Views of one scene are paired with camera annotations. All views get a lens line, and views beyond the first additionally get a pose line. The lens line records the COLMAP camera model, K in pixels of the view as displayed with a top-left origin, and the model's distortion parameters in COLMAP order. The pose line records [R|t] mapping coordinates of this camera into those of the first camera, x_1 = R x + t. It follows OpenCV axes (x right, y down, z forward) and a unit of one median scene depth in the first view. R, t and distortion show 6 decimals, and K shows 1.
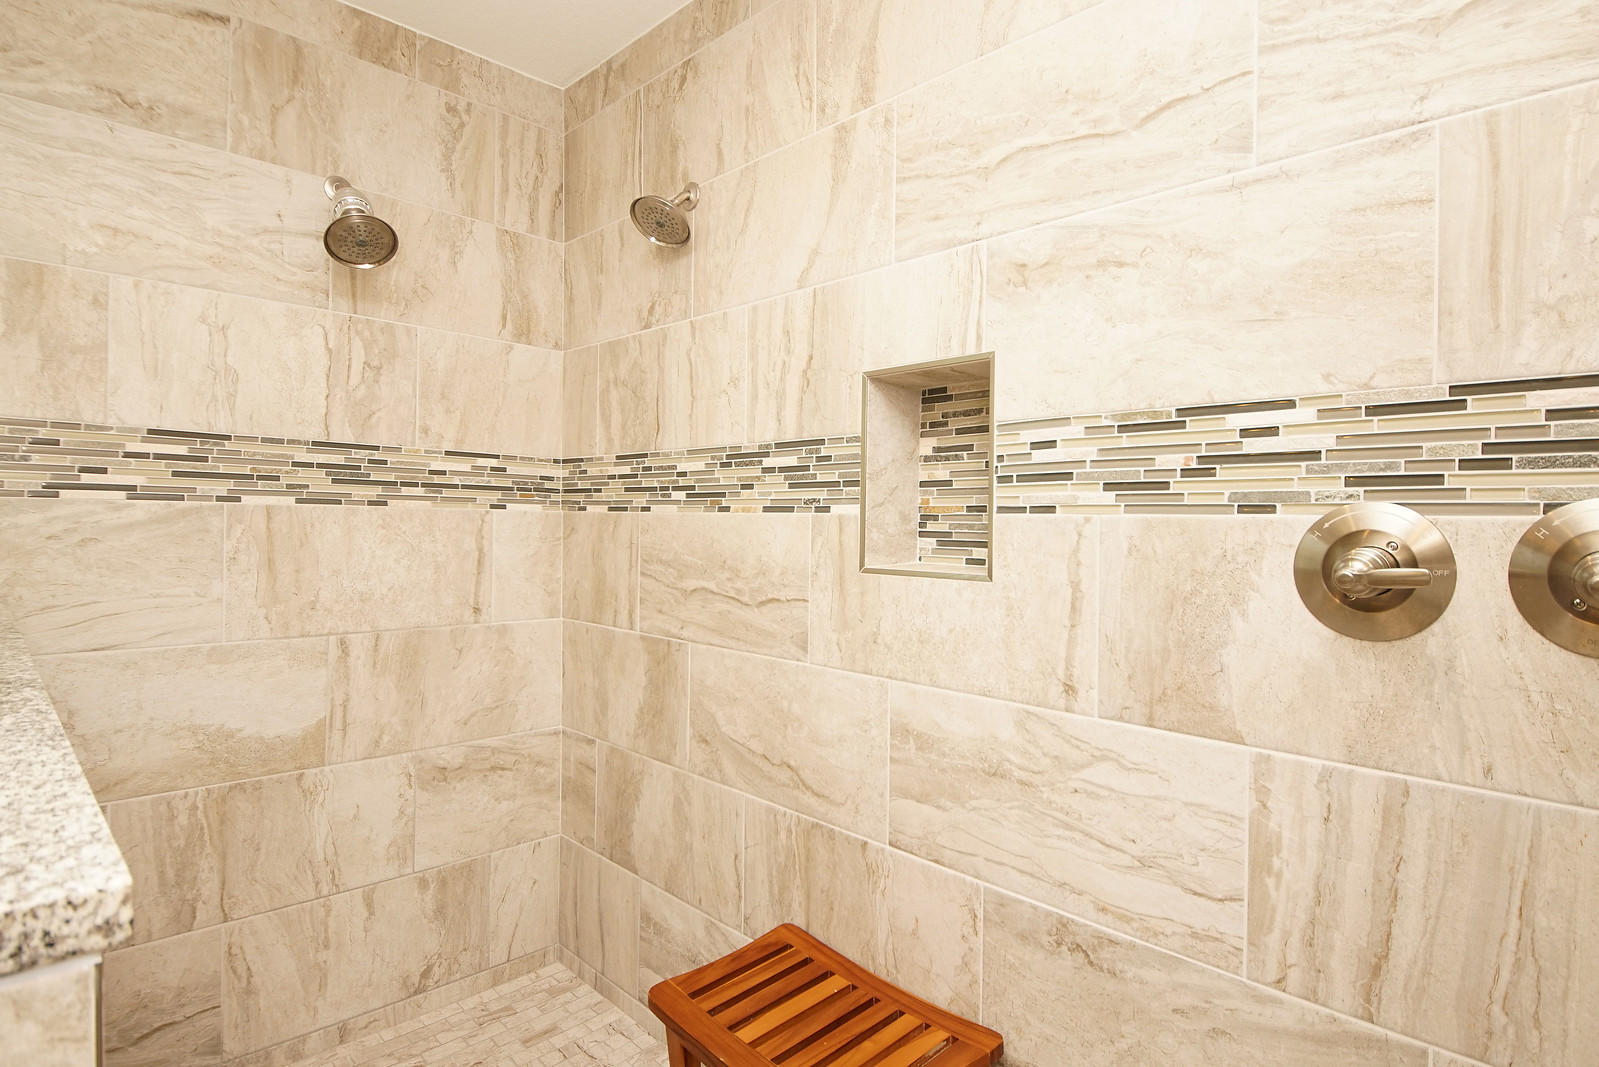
lens RADIAL K [[868.5, 0, 800.7], [0, 868.5, 524.2], [0, 0, 1]] dist [0.014749, -0.016527]
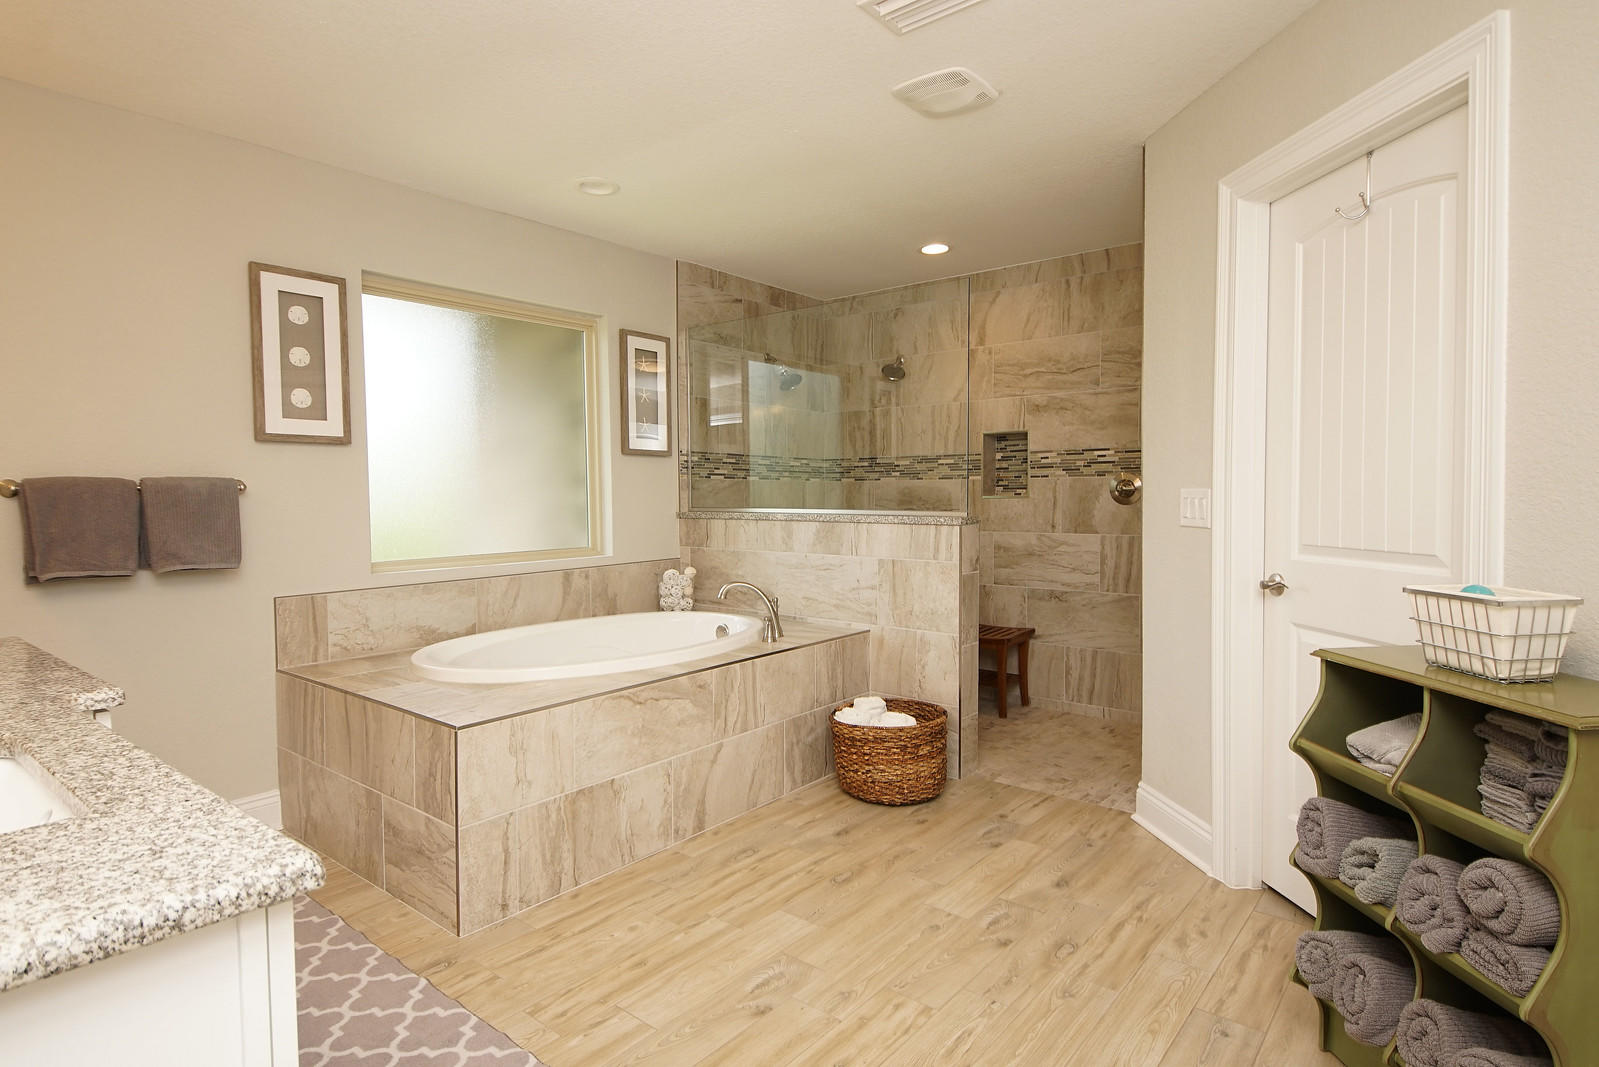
lens RADIAL K [[868.5, 0, 789.4], [0, 868.5, 526.8], [0, 0, 1]] dist [0.014749, -0.016527]
pose [[0.994595, -0.023521, 0.101134, -0.924245], [0.020187, 0.999223, 0.033860, 0.039564], [-0.101851, -0.031635, 0.994296, -1.997992]]
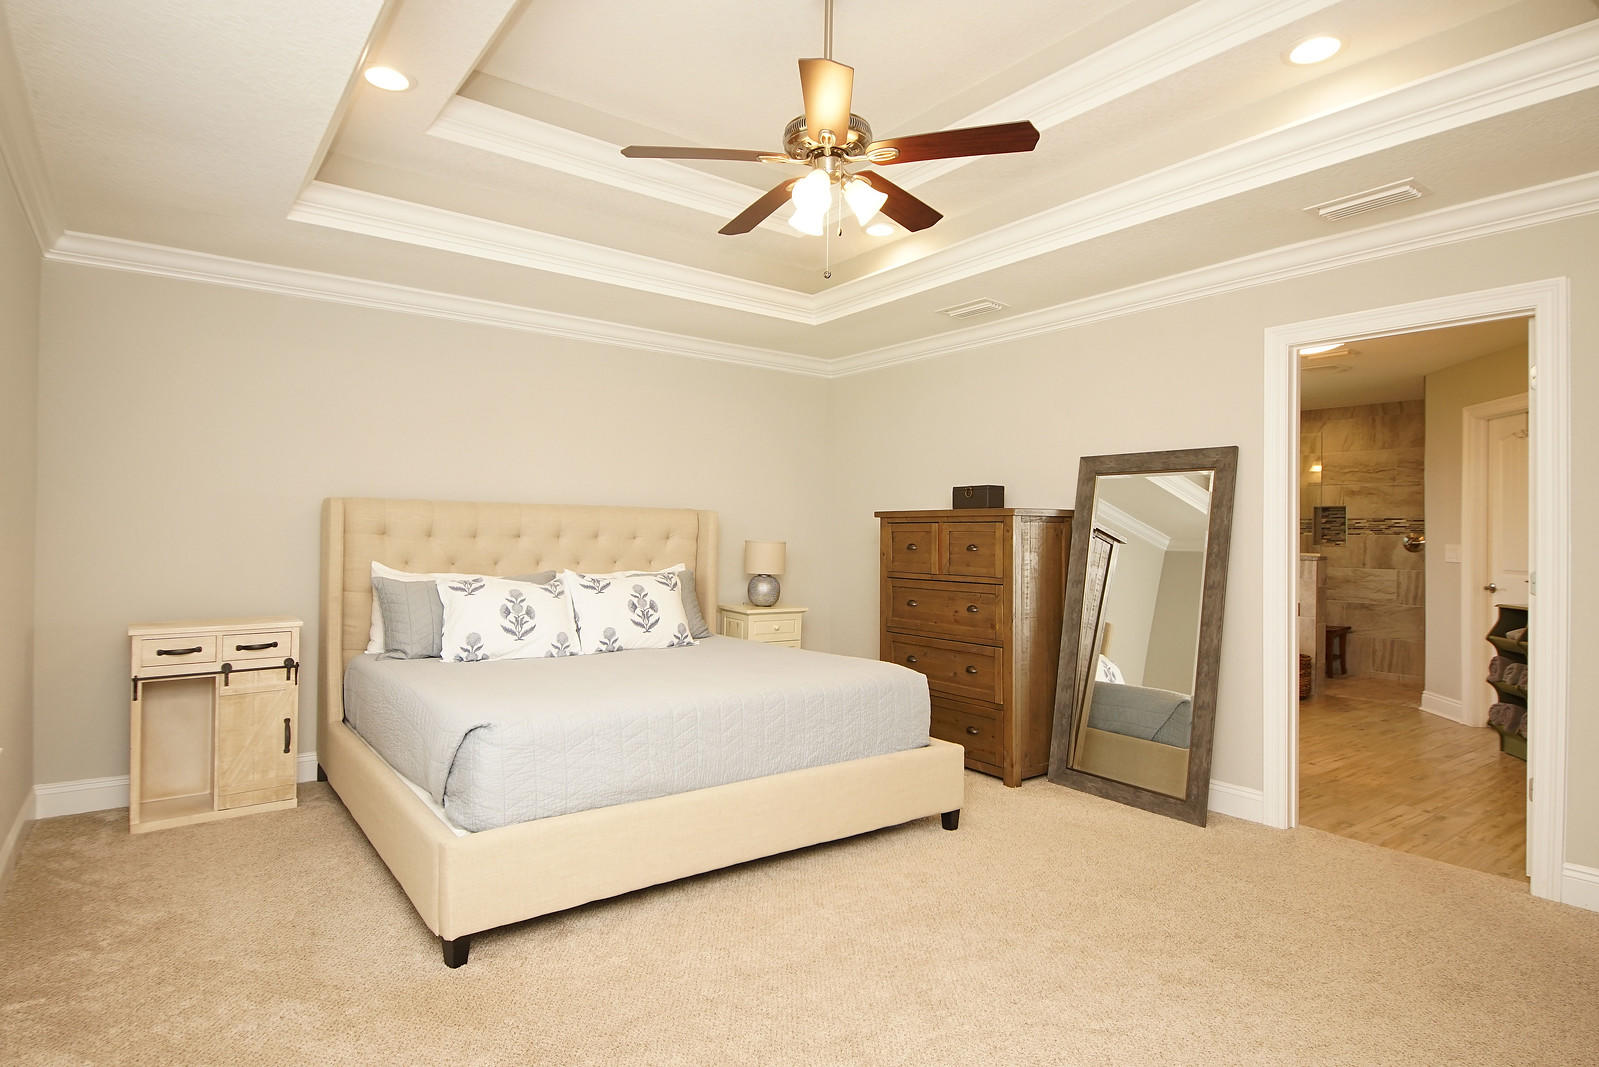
lens RADIAL K [[868.5, 0, 791.6], [0, 868.5, 527.1], [0, 0, 1]] dist [0.014749, -0.016527]
pose [[0.990041, -0.002910, -0.140750, -2.206849], [0.000961, 0.999903, -0.013916, 0.011155], [0.140777, 0.013642, 0.989947, -4.414651]]
